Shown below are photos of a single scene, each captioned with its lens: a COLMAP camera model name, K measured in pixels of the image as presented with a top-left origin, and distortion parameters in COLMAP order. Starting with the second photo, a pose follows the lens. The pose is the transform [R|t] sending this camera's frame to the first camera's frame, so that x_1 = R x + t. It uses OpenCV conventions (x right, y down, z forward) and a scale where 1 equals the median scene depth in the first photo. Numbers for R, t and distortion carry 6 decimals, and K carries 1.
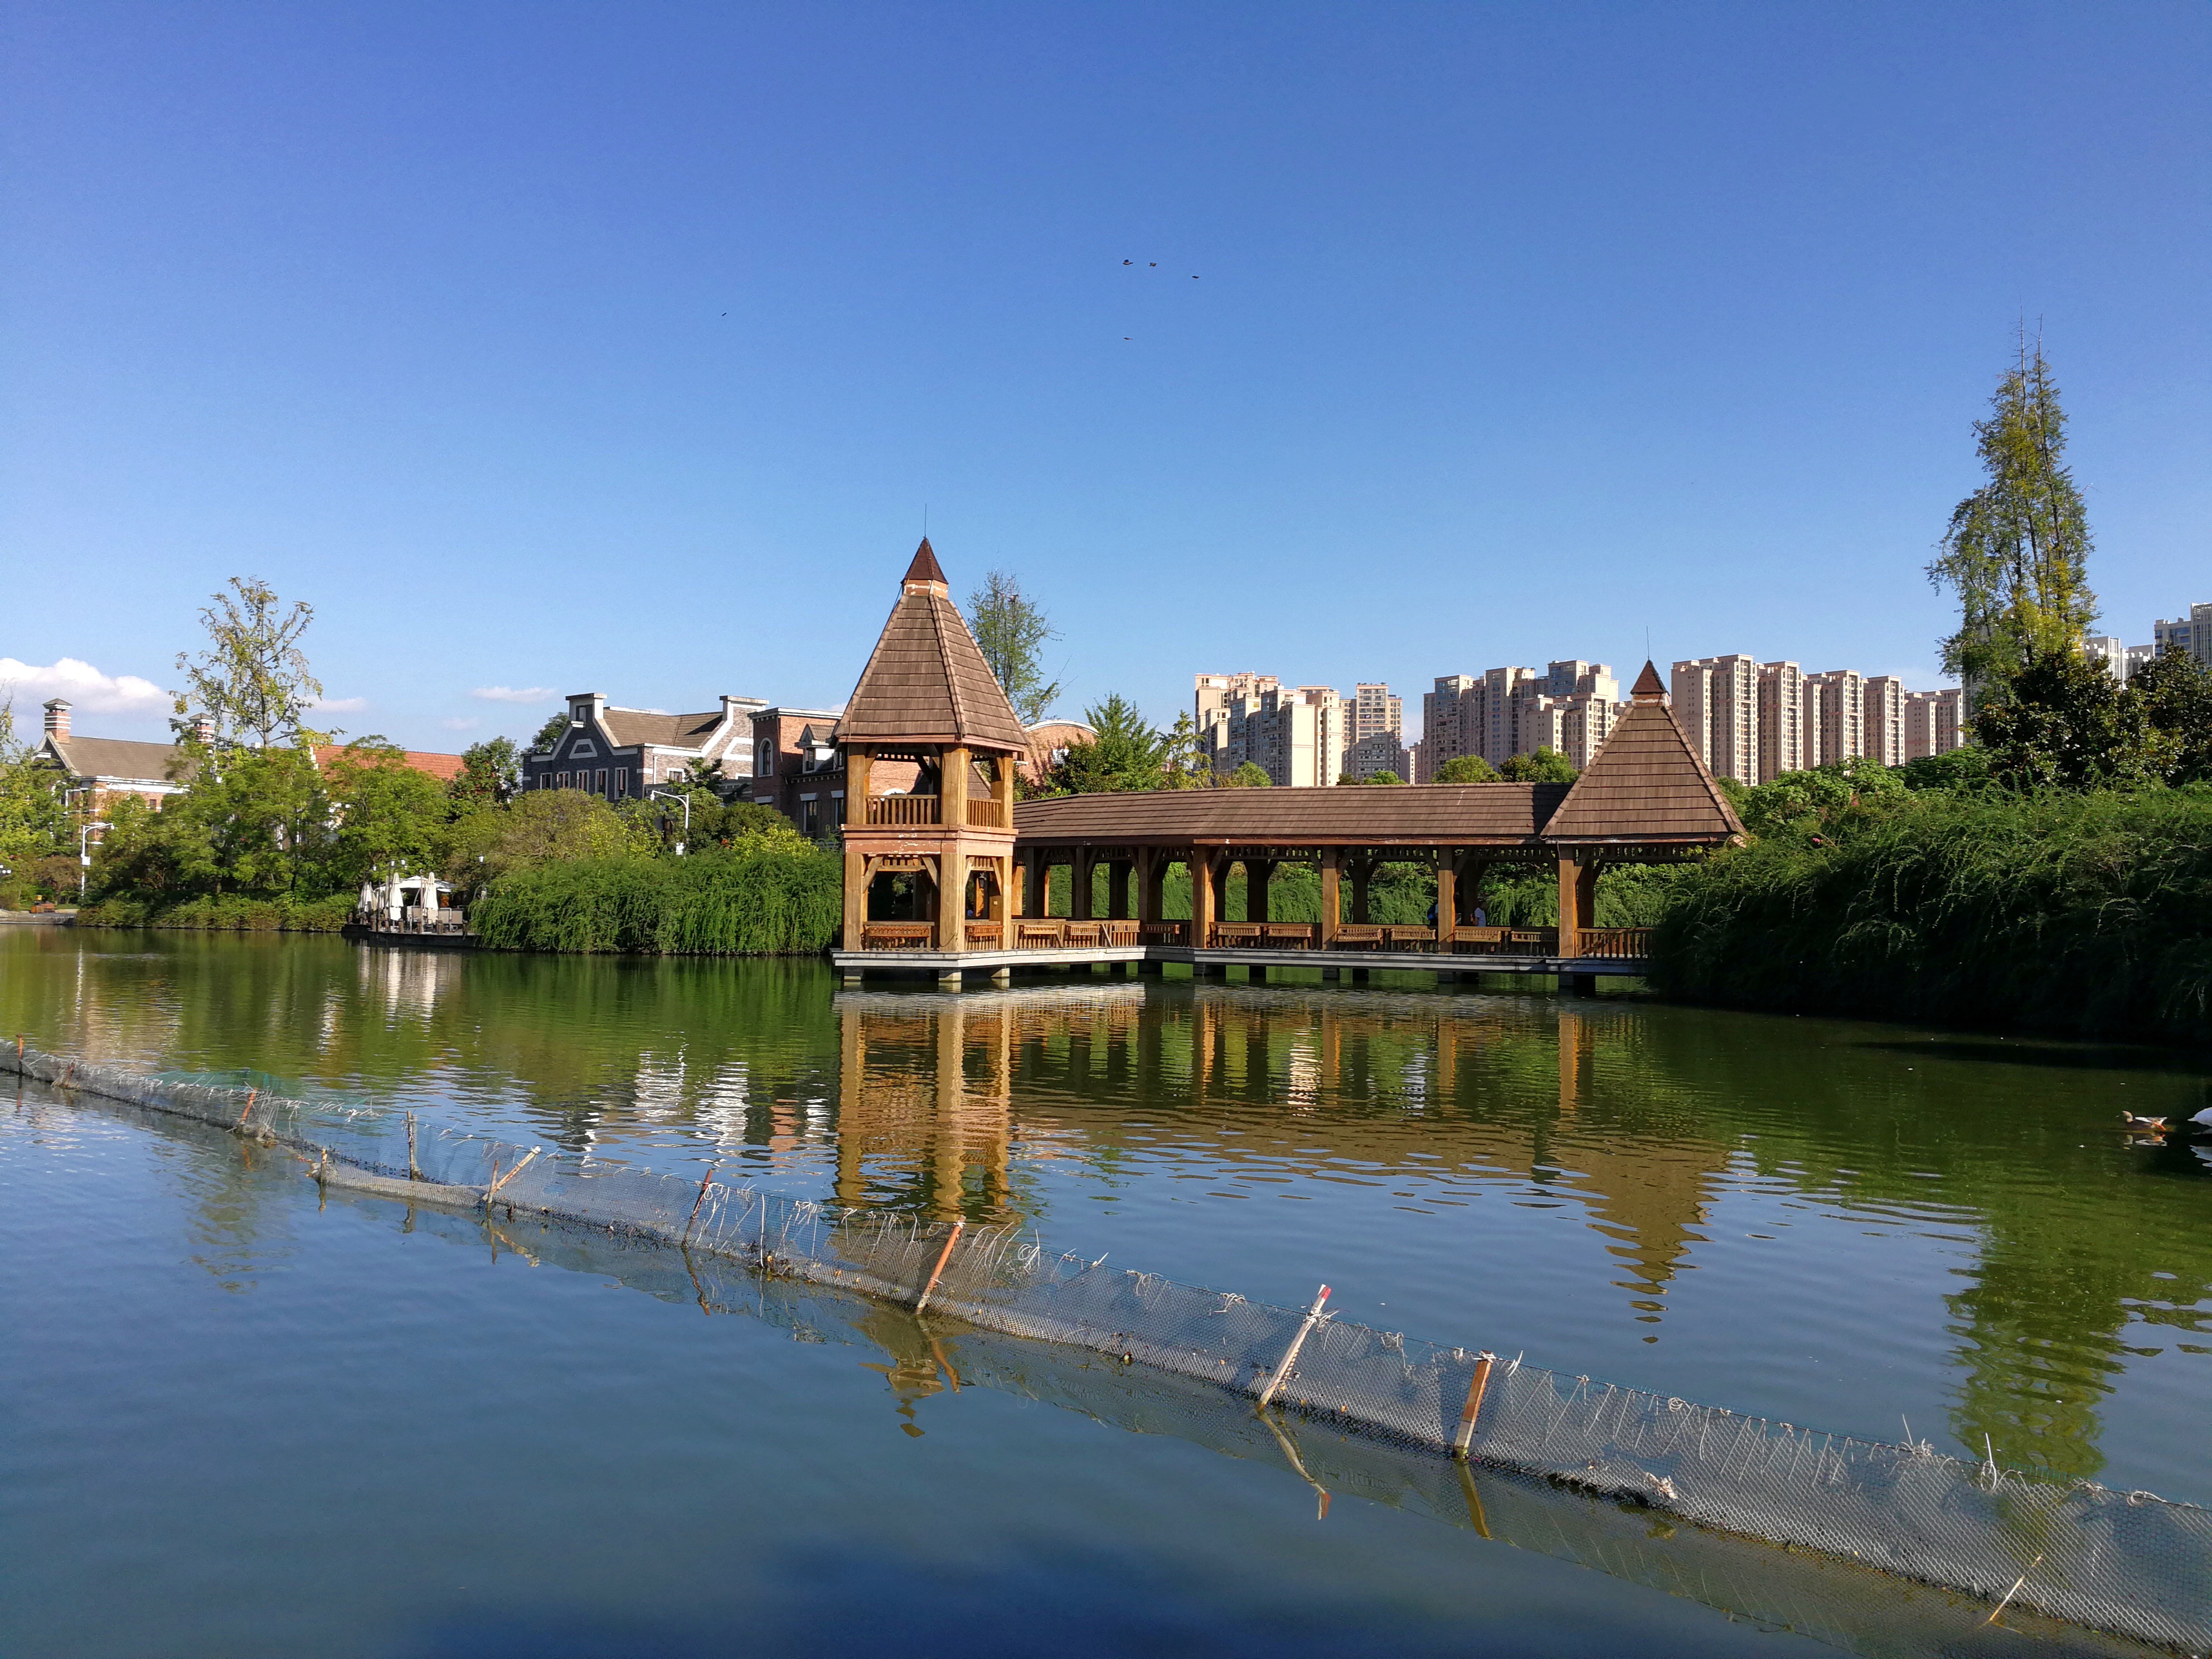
lens RADIAL K [[1737.6, 0, 1105.2], [0, 1737.6, 833.4], [0, 0, 1]] dist [0.000976, -0.000943]
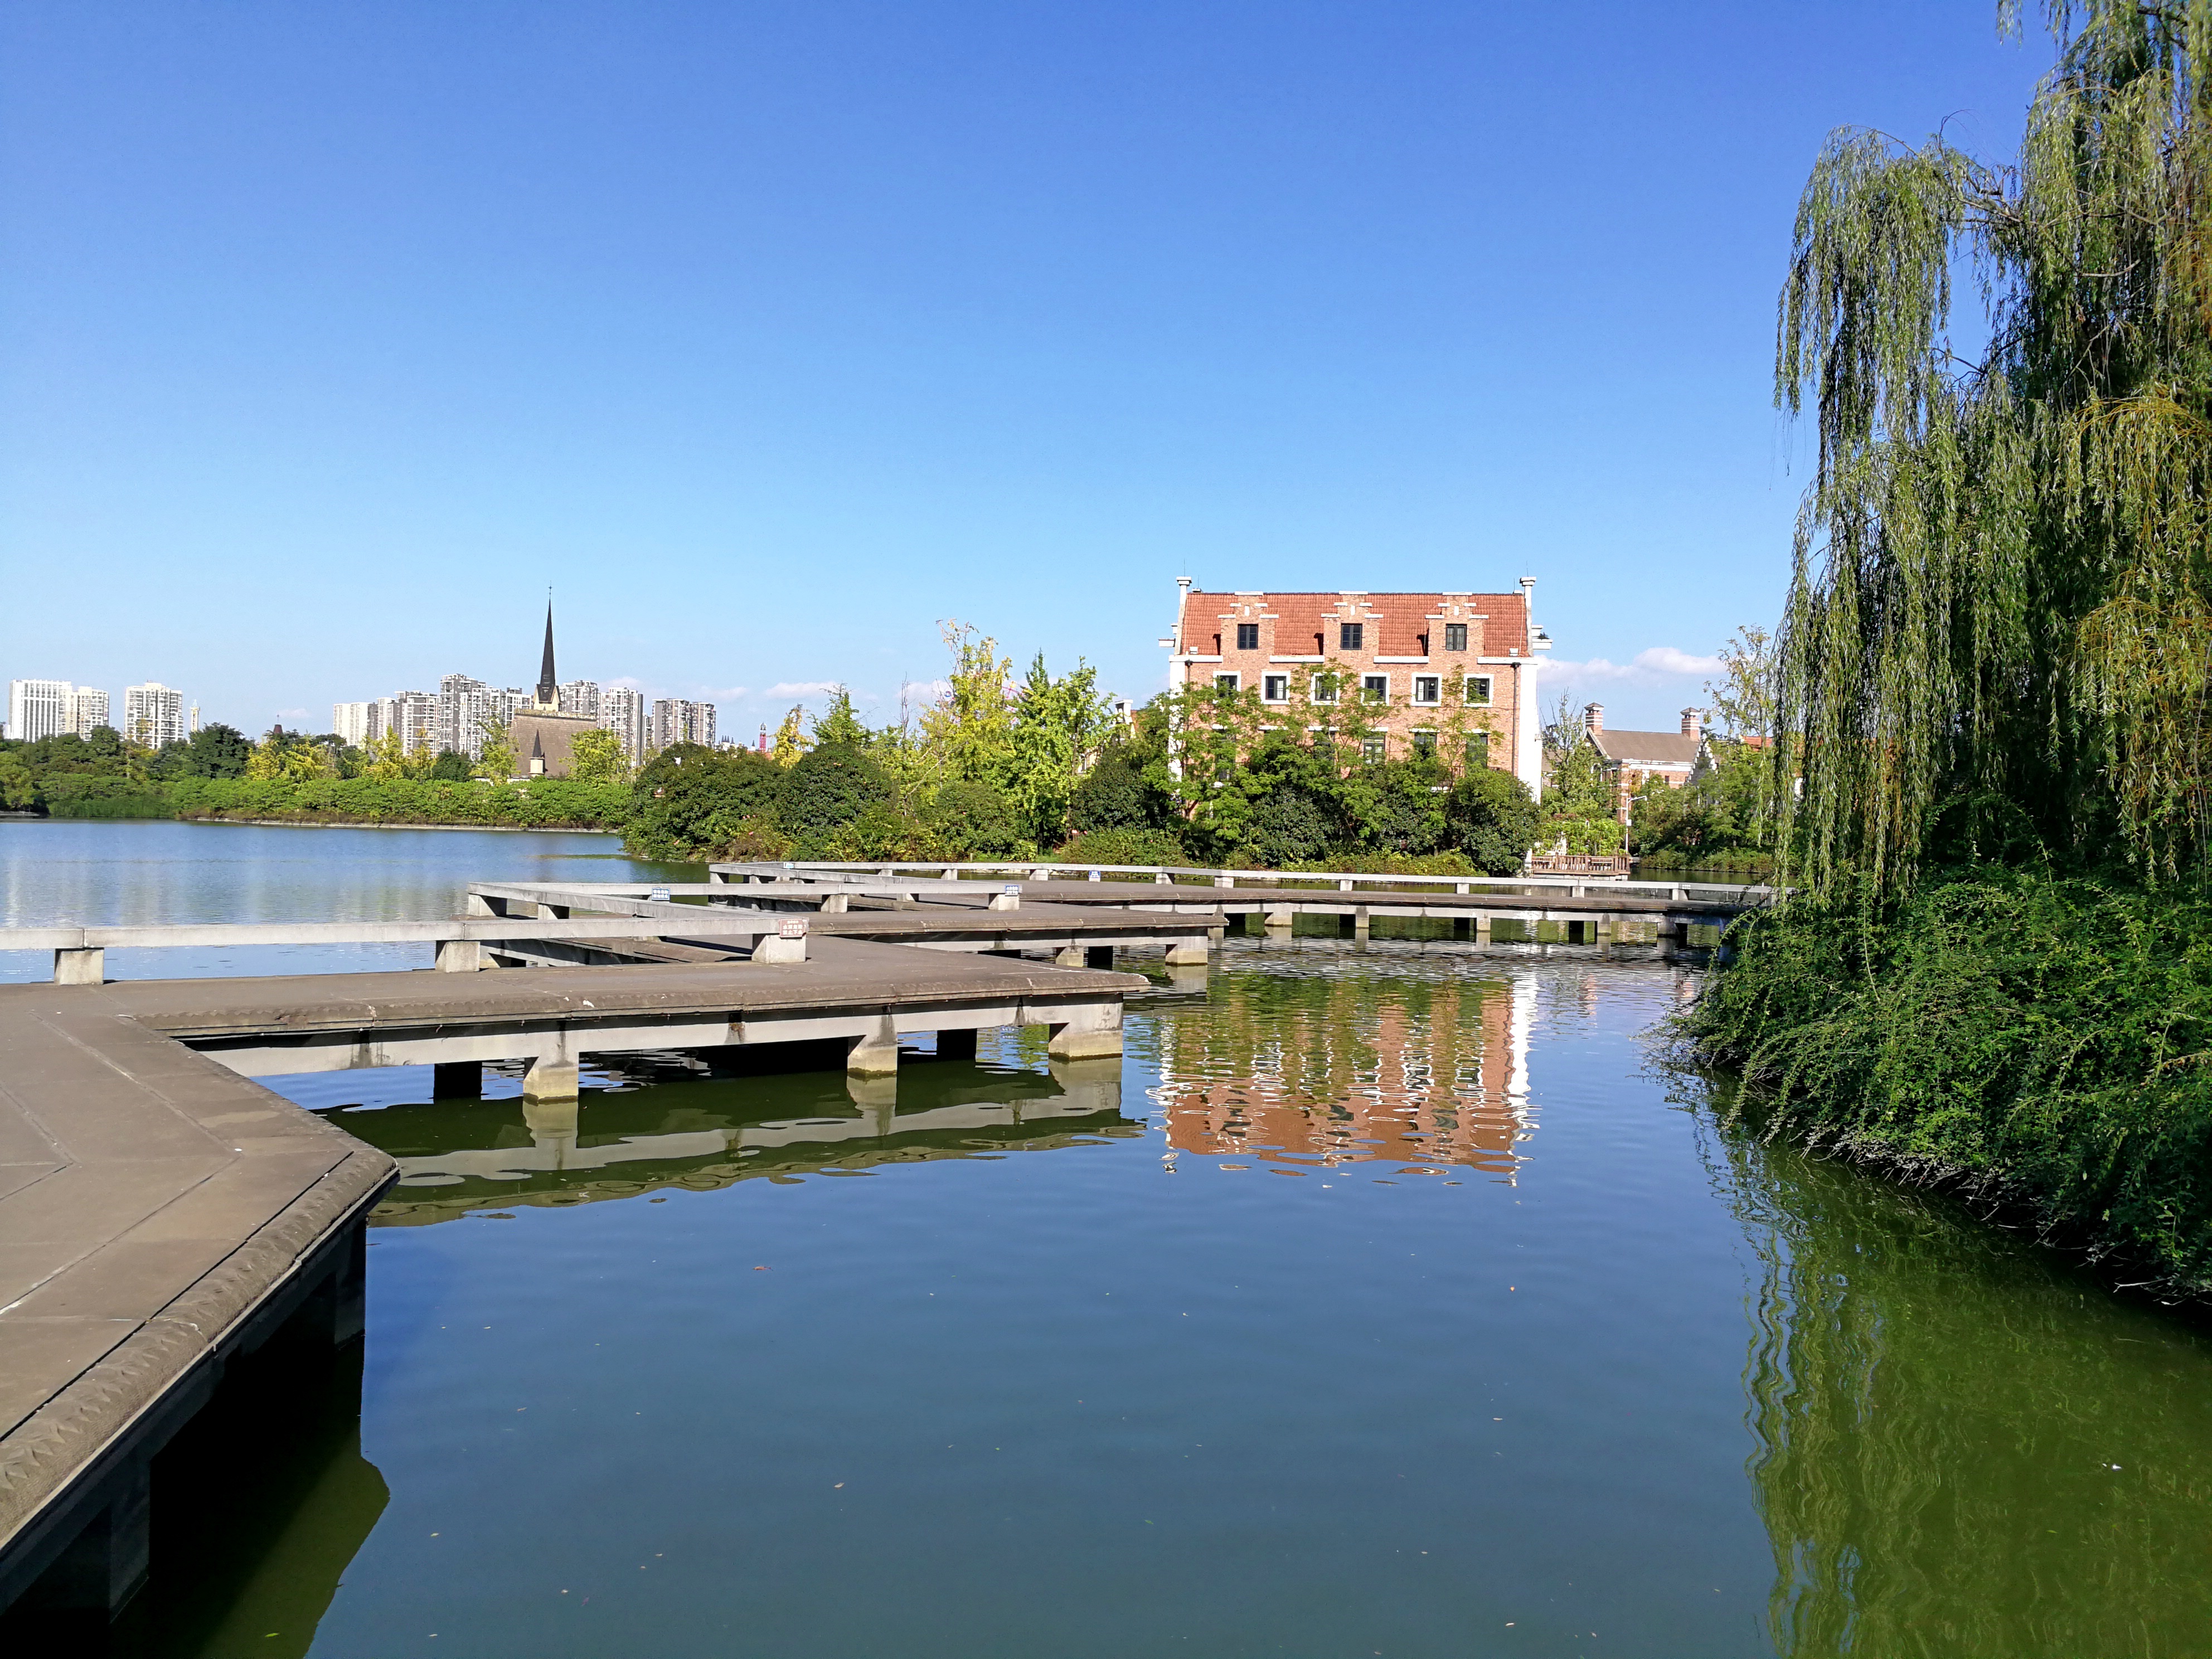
lens RADIAL K [[1737.6, 0, 1104.6], [0, 1737.6, 825.4], [0, 0, 1]] dist [0.000976, -0.000943]
pose [[0.712522, 0.008720, -0.701596, 0.131020], [0.005150, 0.999831, 0.017658, -0.011864], [0.701631, -0.016195, 0.712357, -0.392654]]
